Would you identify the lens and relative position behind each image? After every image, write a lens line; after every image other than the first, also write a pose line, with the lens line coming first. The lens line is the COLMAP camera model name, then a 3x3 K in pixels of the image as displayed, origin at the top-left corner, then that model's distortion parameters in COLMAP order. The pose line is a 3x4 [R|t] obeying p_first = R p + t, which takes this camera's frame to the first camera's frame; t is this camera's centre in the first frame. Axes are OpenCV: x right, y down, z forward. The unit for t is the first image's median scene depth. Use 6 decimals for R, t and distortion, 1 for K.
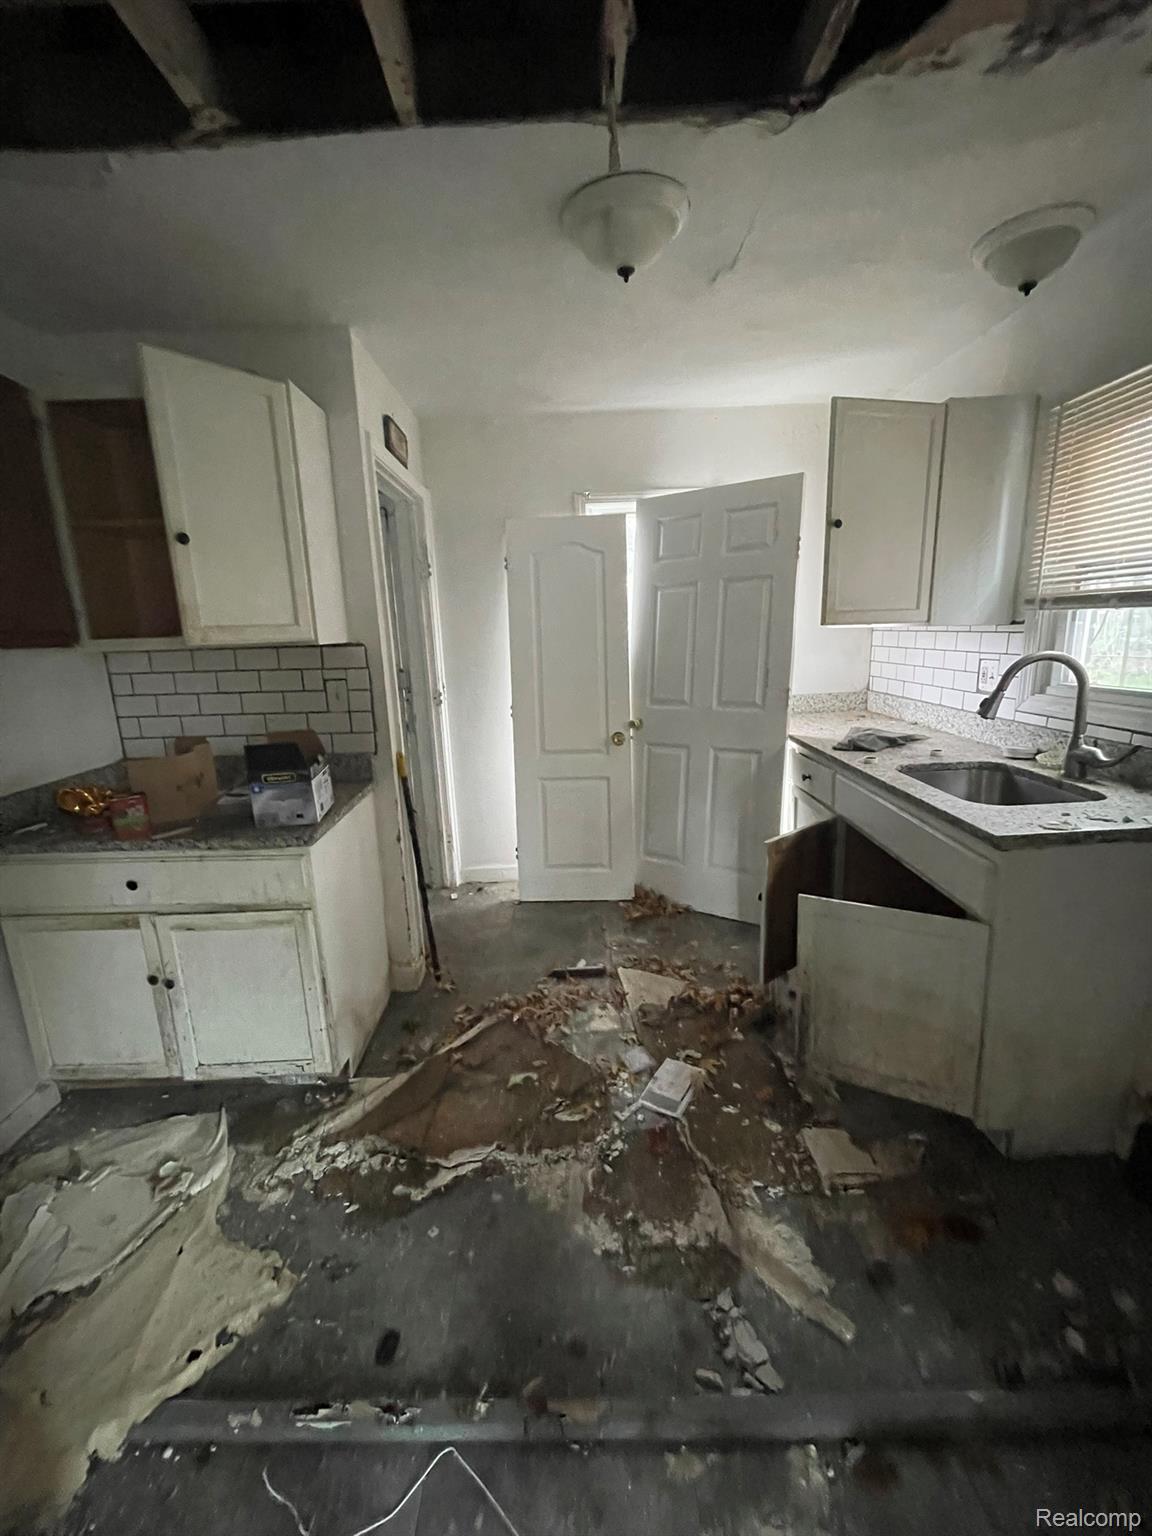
lens RADIAL K [[618.6, 0, 569.7], [0, 618.6, 764.6], [0, 0, 1]] dist [-0.007358, 0.004264]
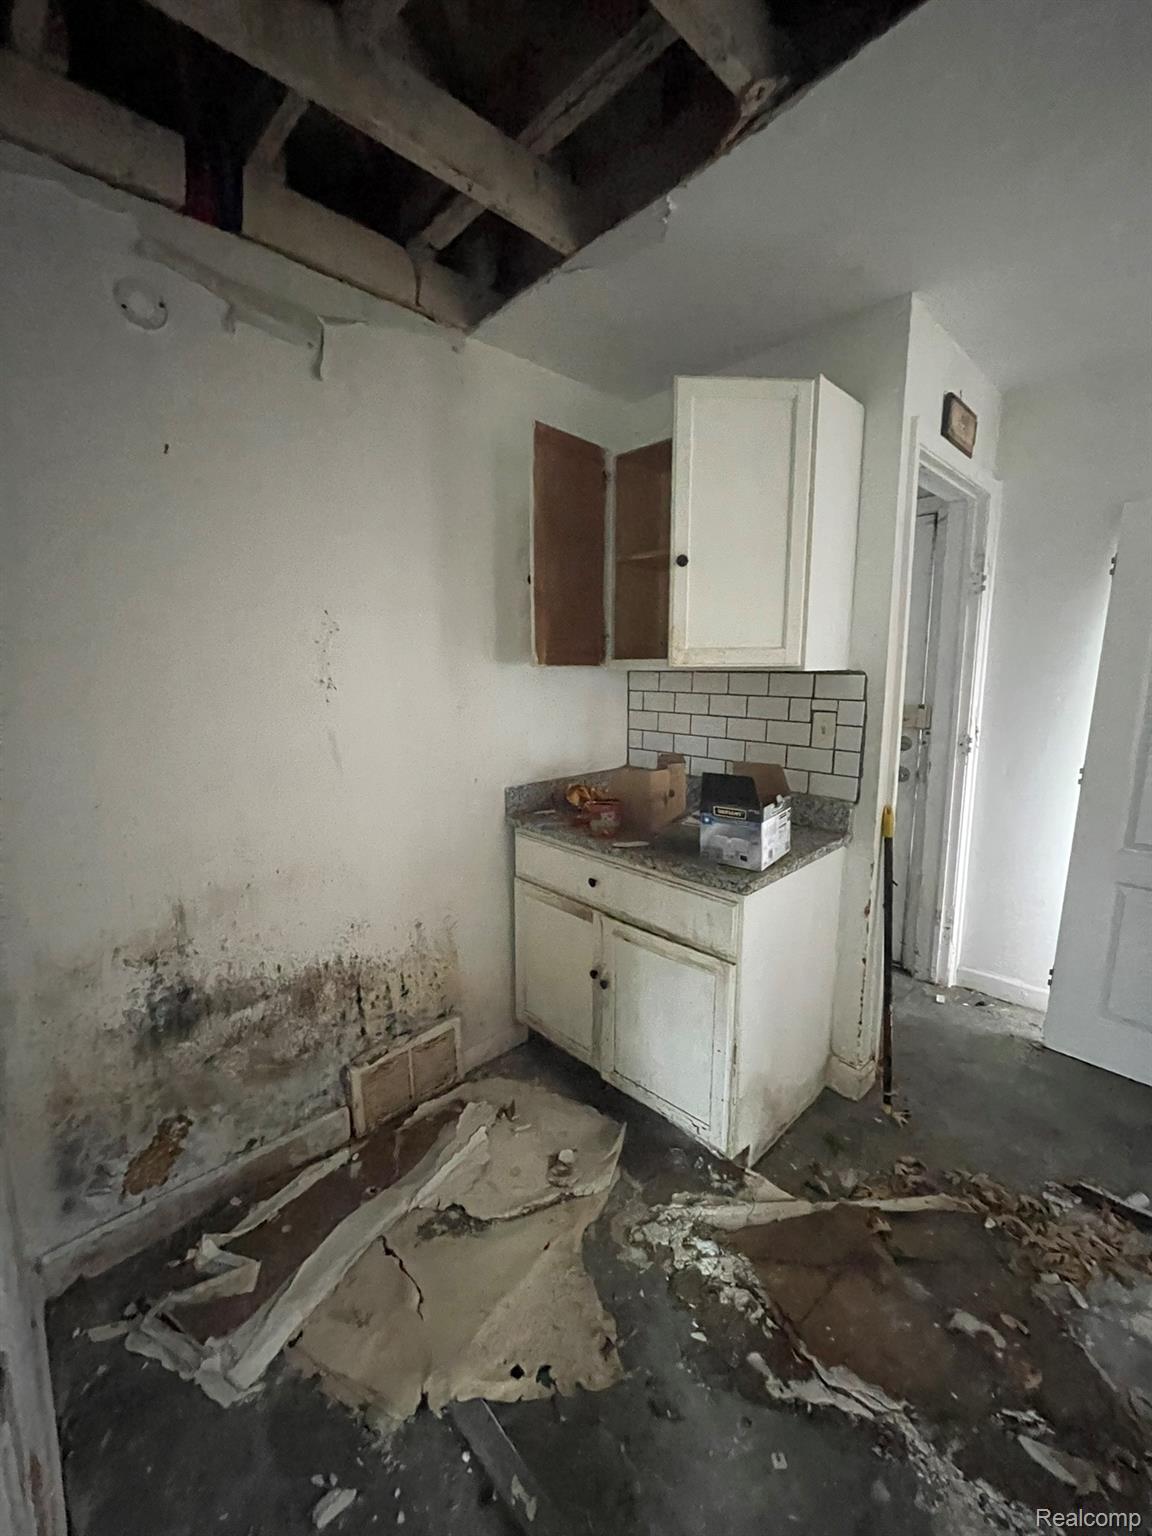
lens RADIAL K [[618.6, 0, 569.7], [0, 618.6, 764.6], [0, 0, 1]] dist [-0.007358, 0.004264]
pose [[0.683684, 0.142683, -0.715694, 0.013447], [-0.174949, 0.984148, 0.029079, -0.032115], [0.708497, 0.105329, 0.697809, 0.176580]]
